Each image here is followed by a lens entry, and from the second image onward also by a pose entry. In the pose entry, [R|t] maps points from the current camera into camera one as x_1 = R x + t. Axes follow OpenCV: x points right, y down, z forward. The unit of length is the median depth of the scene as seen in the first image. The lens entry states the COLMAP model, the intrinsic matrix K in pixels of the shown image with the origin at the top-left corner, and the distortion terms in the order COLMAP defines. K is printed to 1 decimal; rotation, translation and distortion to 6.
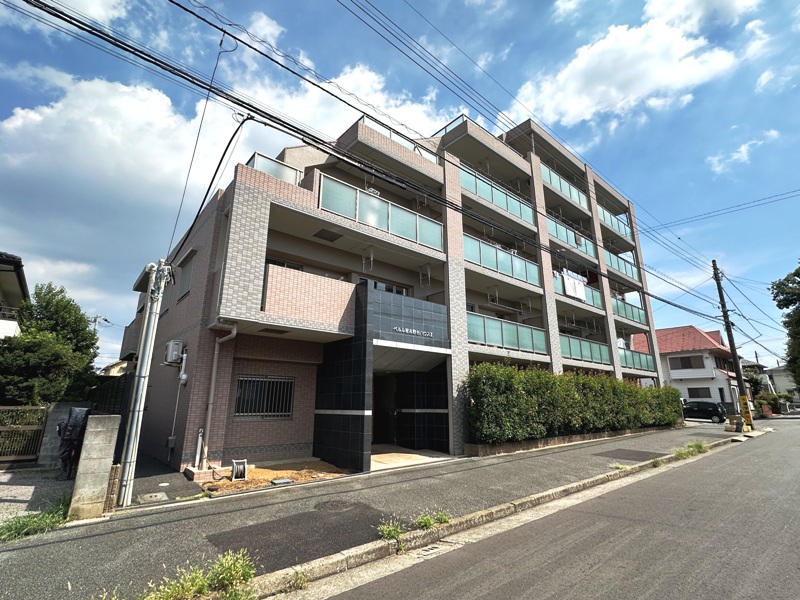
lens RADIAL K [[388.3, 0, 400.0], [0, 388.3, 300.0], [0, 0, 1]] dist [-0.000510, 0.000006]
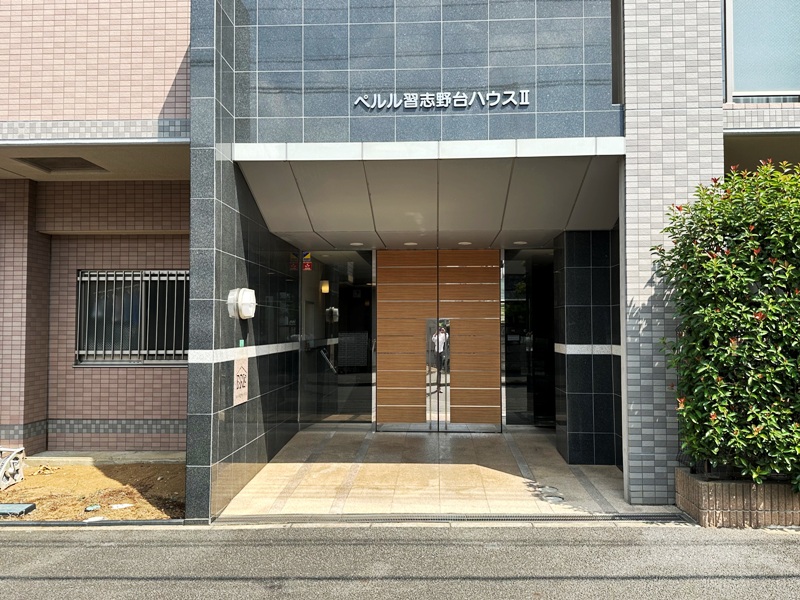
lens RADIAL K [[708.2, 0, 400.0], [0, 708.2, 300.0], [0, 0, 1]] dist [0.033028, -0.002441]
pose [[0.724338, -0.028421, -0.688859, 0.368914], [0.182446, 0.971432, 0.151764, 0.137025], [0.664867, -0.235608, 0.708831, 0.524960]]
